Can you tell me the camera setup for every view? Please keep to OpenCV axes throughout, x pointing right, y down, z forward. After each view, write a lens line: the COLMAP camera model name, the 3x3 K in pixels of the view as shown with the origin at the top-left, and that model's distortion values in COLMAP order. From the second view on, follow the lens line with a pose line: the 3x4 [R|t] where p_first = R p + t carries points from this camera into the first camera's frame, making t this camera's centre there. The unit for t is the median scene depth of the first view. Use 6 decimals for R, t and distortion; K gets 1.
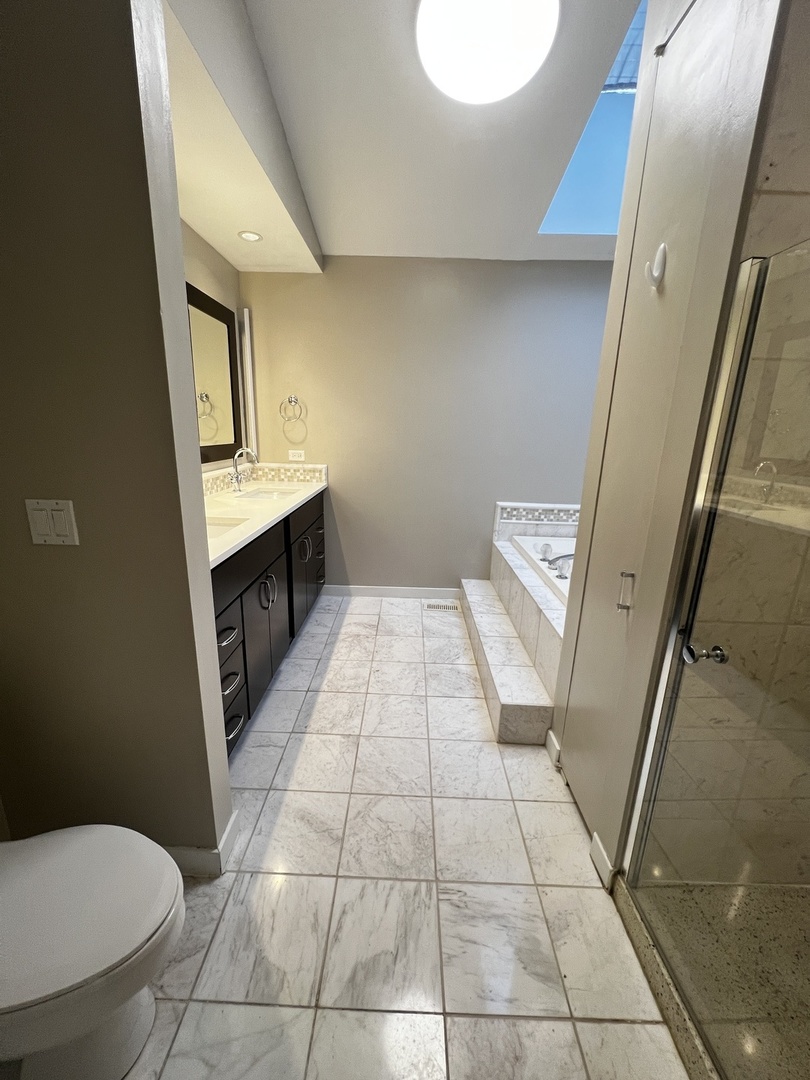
lens RADIAL K [[427.9, 0, 403.7], [0, 427.9, 536.6], [0, 0, 1]] dist [-0.002099, 0.000066]
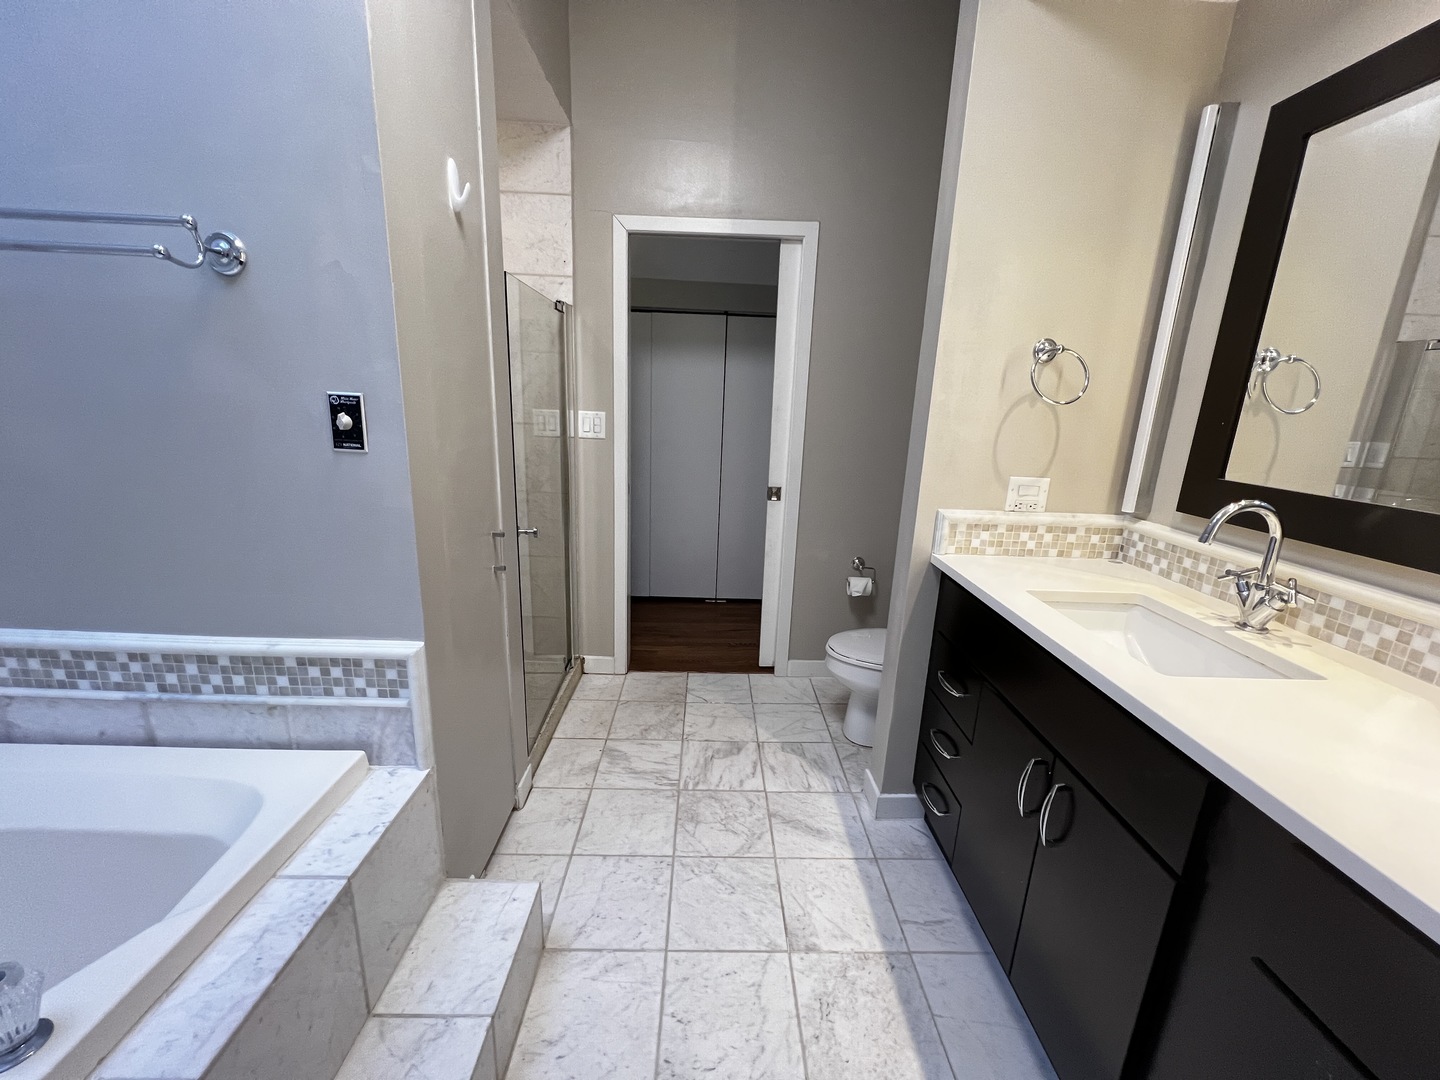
lens RADIAL K [[570.5, 0, 723.6], [0, 570.5, 542.0], [0, 0, 1]] dist [-0.002099, 0.000066]
pose [[-0.996863, -0.057586, -0.054299, 0.065724], [-0.076553, 0.875742, 0.476672, -0.429735], [0.020102, 0.479333, -0.877403, 1.687530]]
